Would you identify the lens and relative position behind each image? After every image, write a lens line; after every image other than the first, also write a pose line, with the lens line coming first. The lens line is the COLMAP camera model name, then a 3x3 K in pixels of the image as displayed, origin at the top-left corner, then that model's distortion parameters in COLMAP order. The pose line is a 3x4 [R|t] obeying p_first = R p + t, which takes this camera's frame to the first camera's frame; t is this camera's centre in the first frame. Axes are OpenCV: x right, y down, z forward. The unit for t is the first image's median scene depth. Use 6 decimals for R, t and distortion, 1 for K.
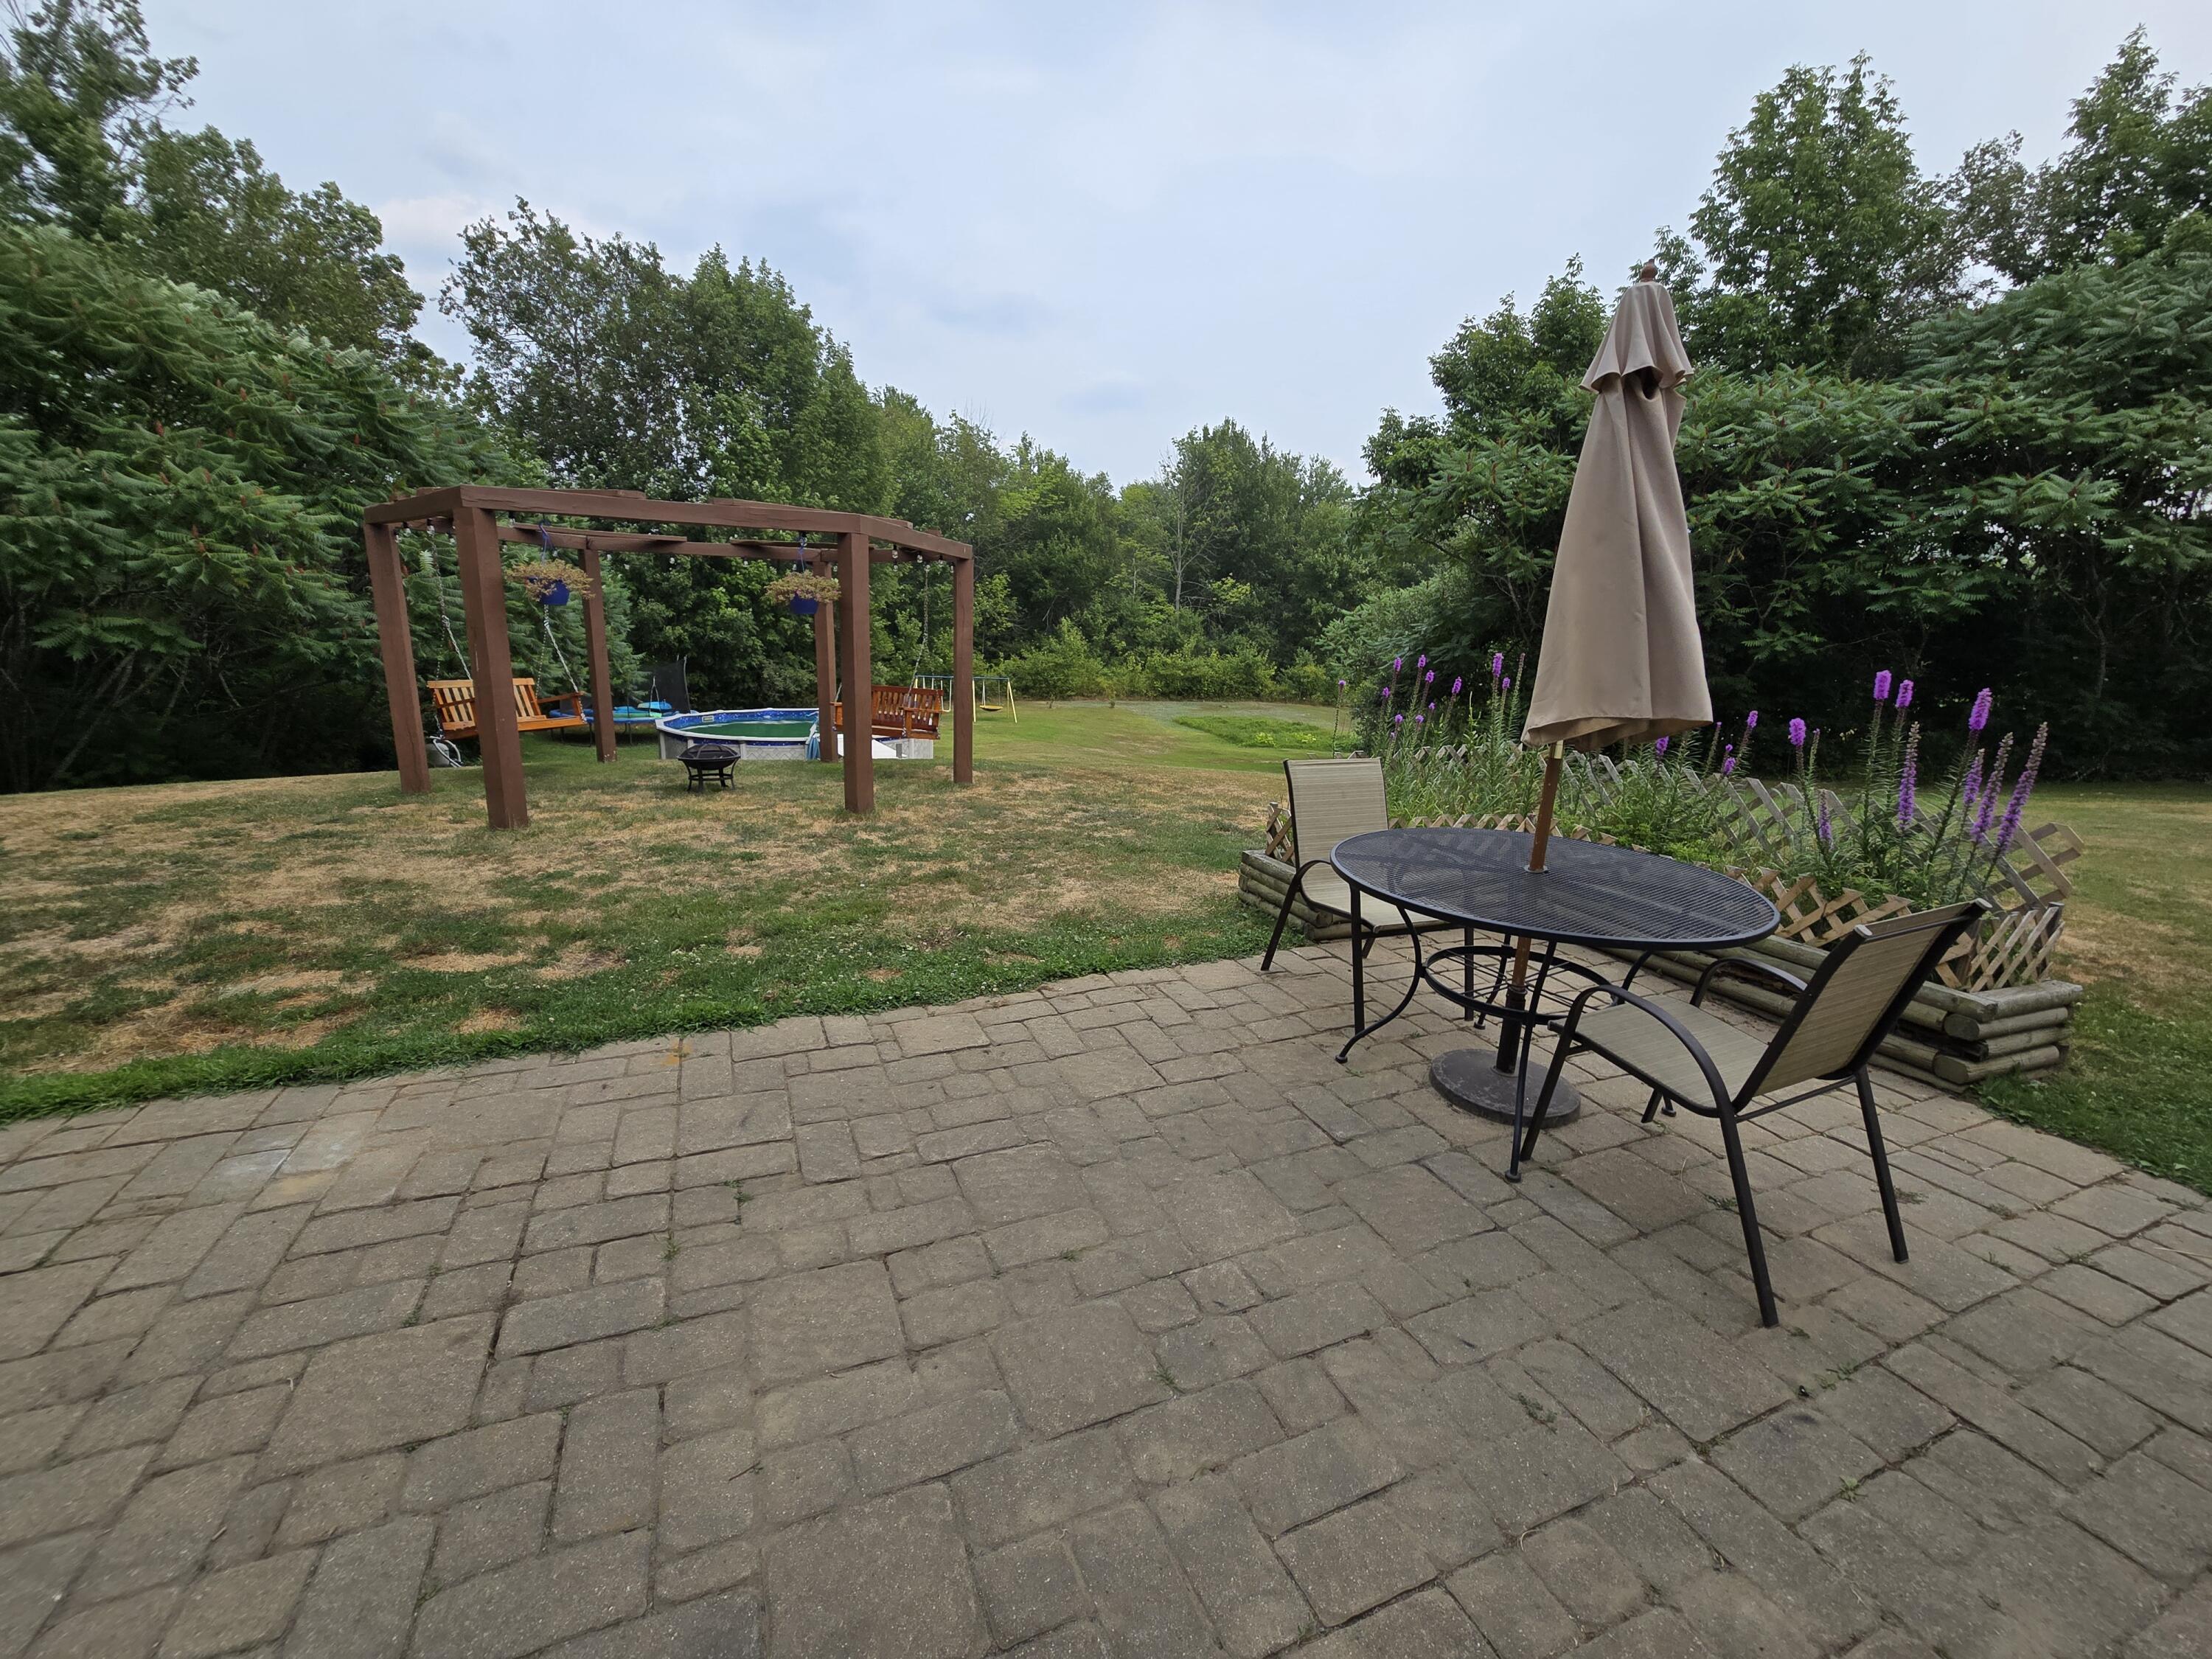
lens RADIAL K [[901.2, 0, 1111.0], [0, 901.2, 832.2], [0, 0, 1]] dist [-0.001184, 0.000021]
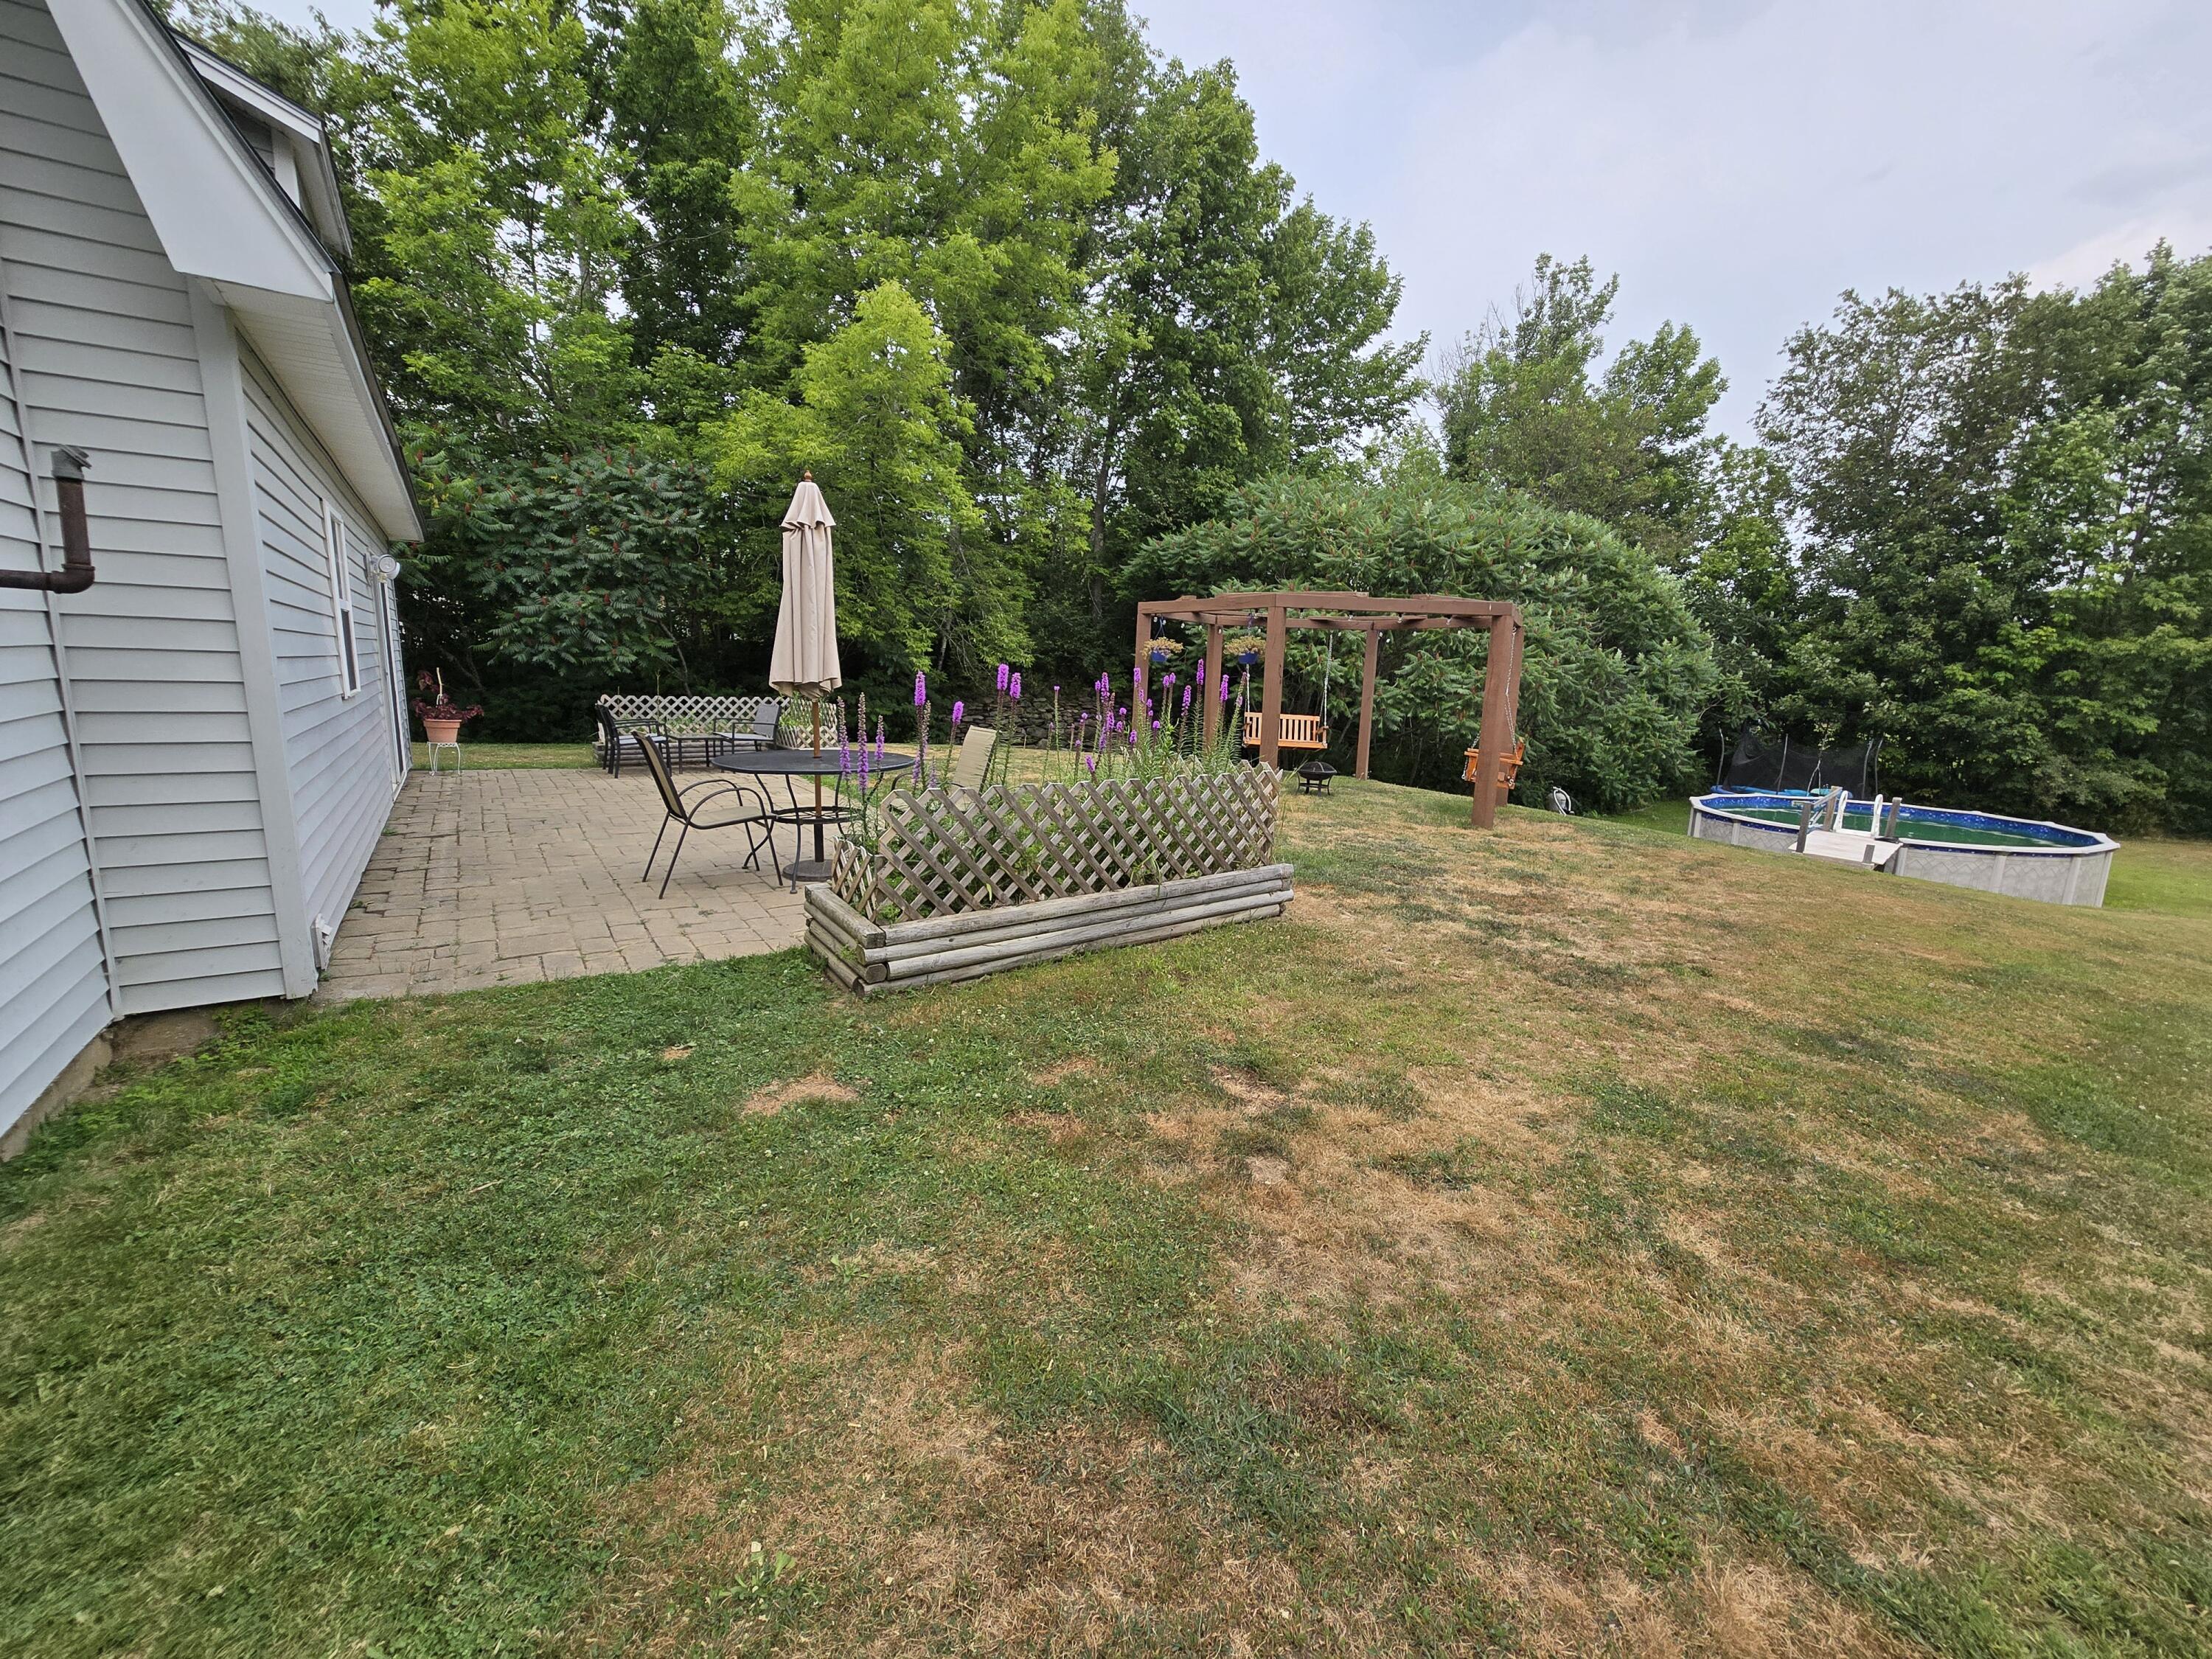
lens RADIAL K [[892.6, 0, 1098.8], [0, 892.6, 821.9], [0, 0, 1]] dist [0.003341, 0.000578]
pose [[0.182619, 0.141704, -0.972918, 0.162642], [-0.245866, 0.964700, 0.094357, -0.010292], [0.951946, 0.221976, 0.211013, 0.075918]]
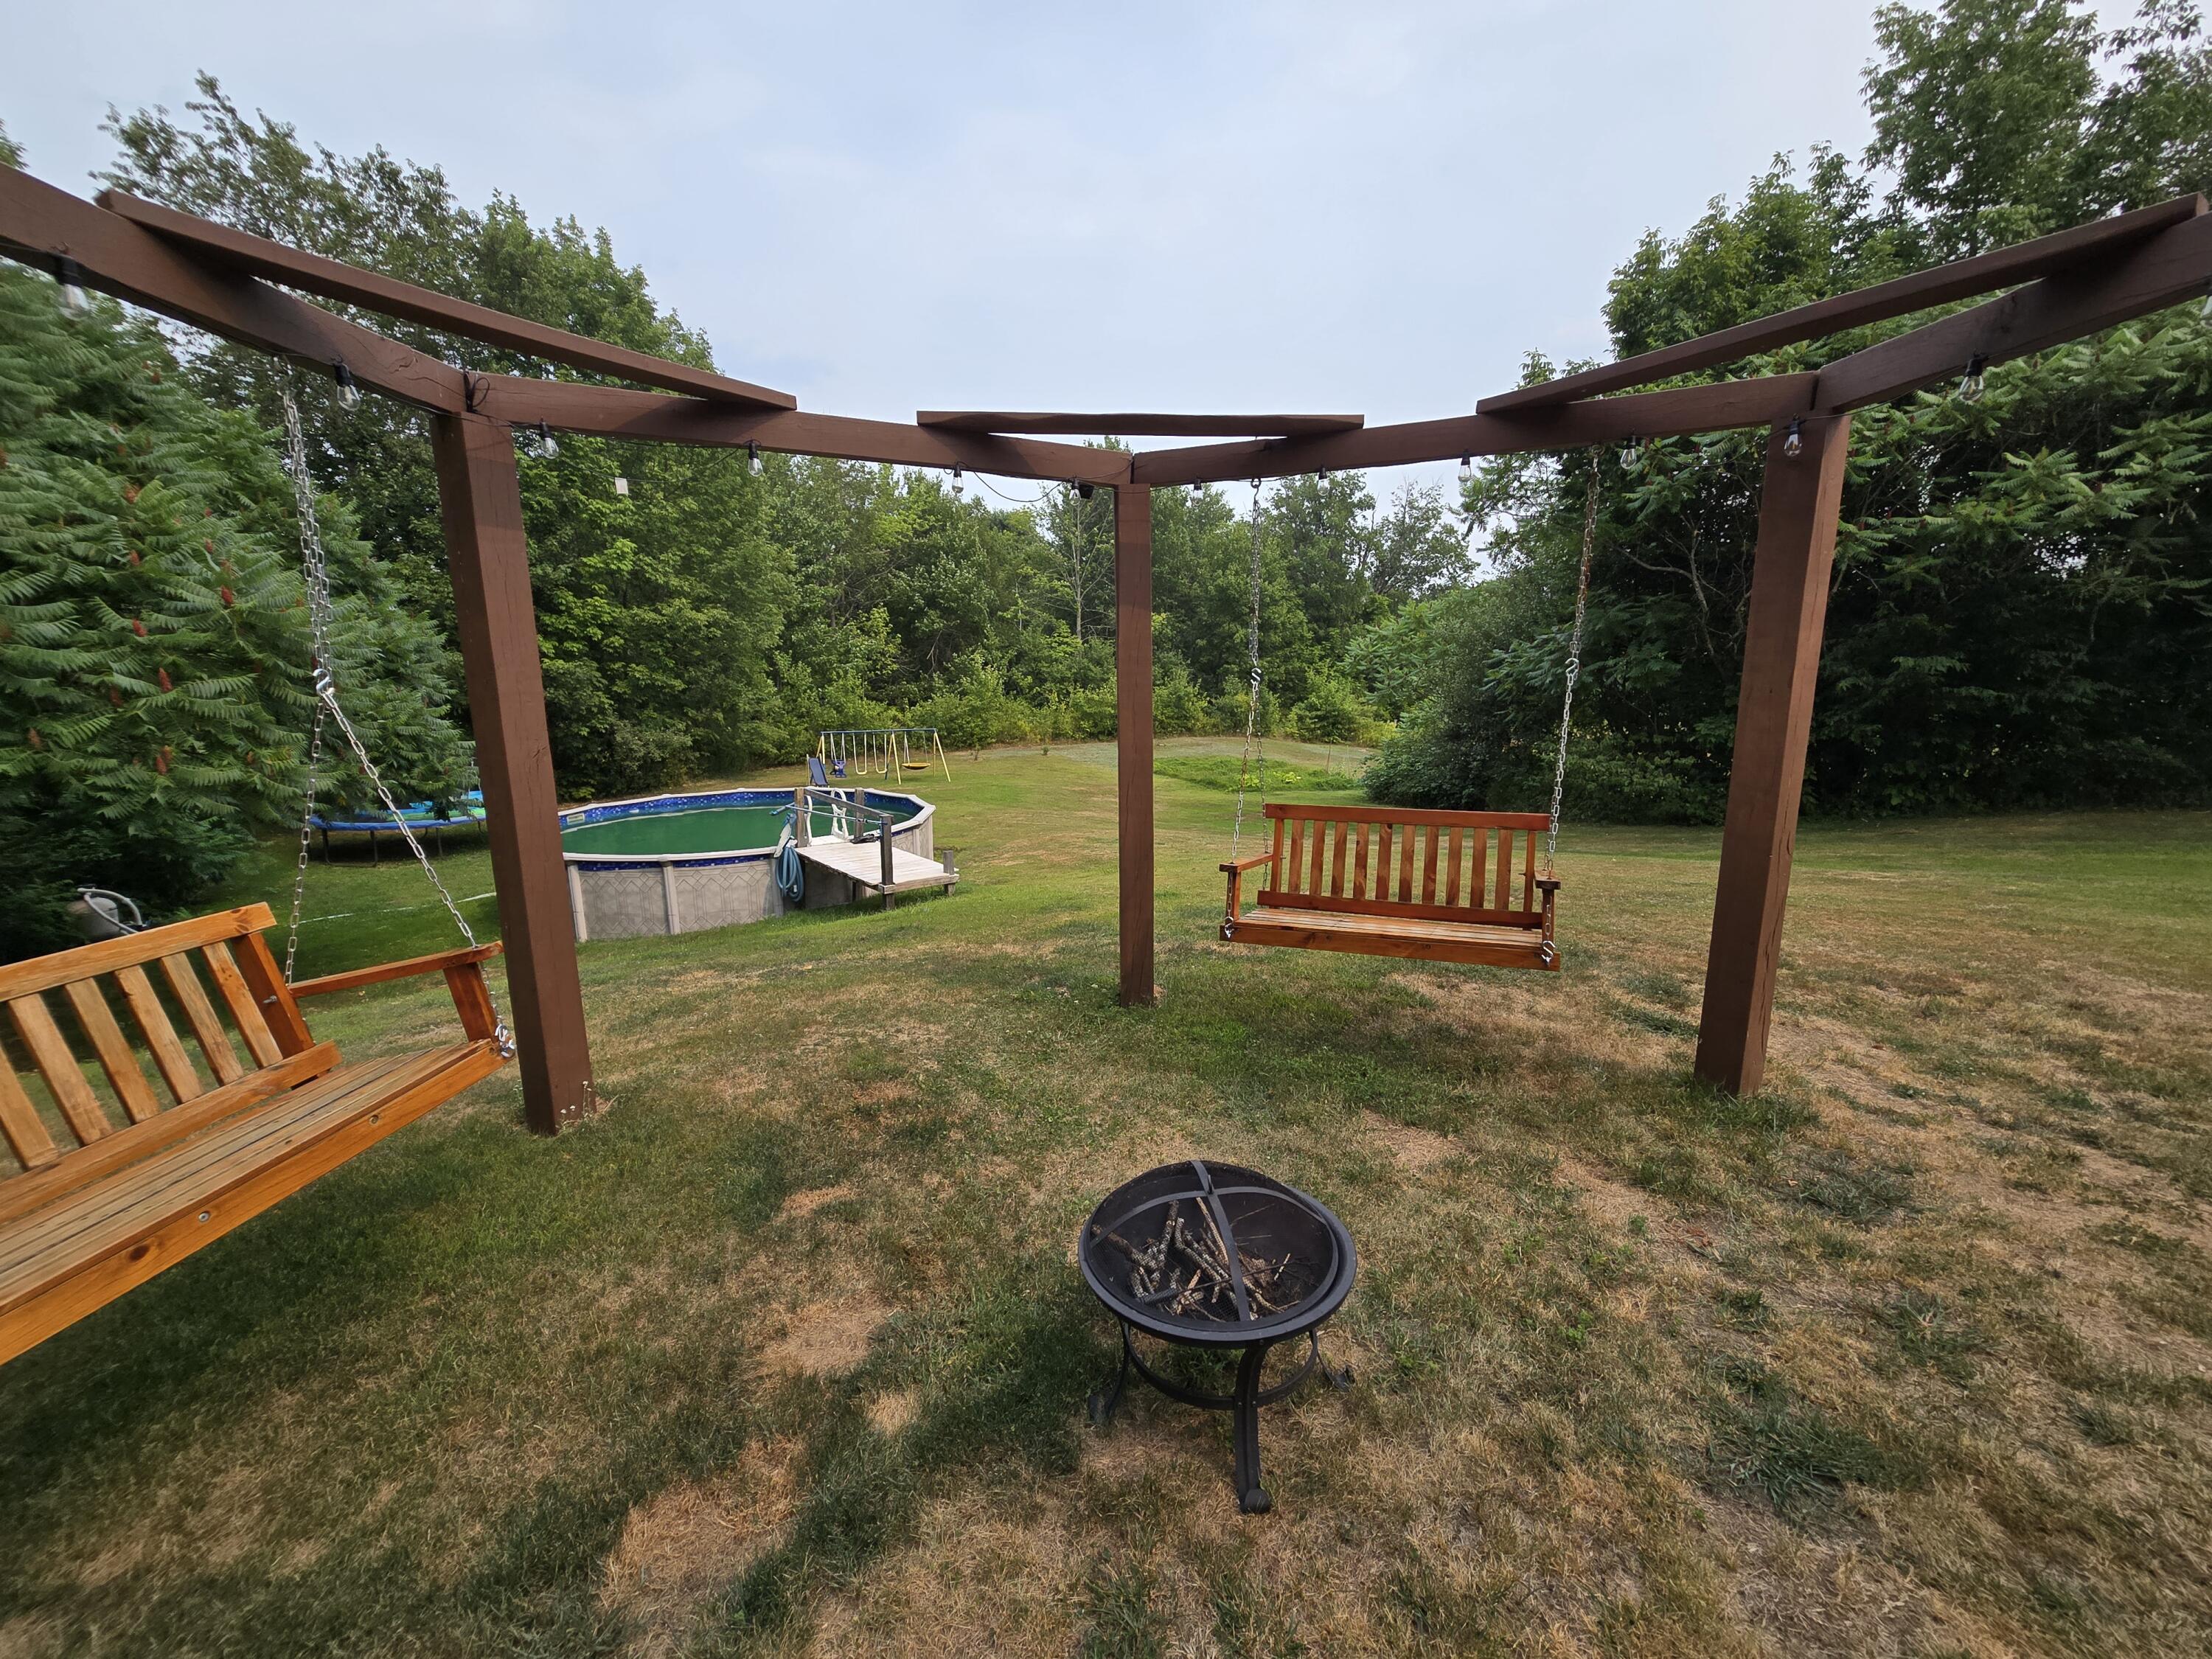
lens RADIAL K [[892.6, 0, 1098.8], [0, 892.6, 821.9], [0, 0, 1]] dist [0.003341, 0.000578]
pose [[0.982441, -0.072816, 0.171776, -0.095869], [0.080921, 0.995891, -0.040652, -0.034195], [-0.168110, 0.053838, 0.984297, 0.152639]]
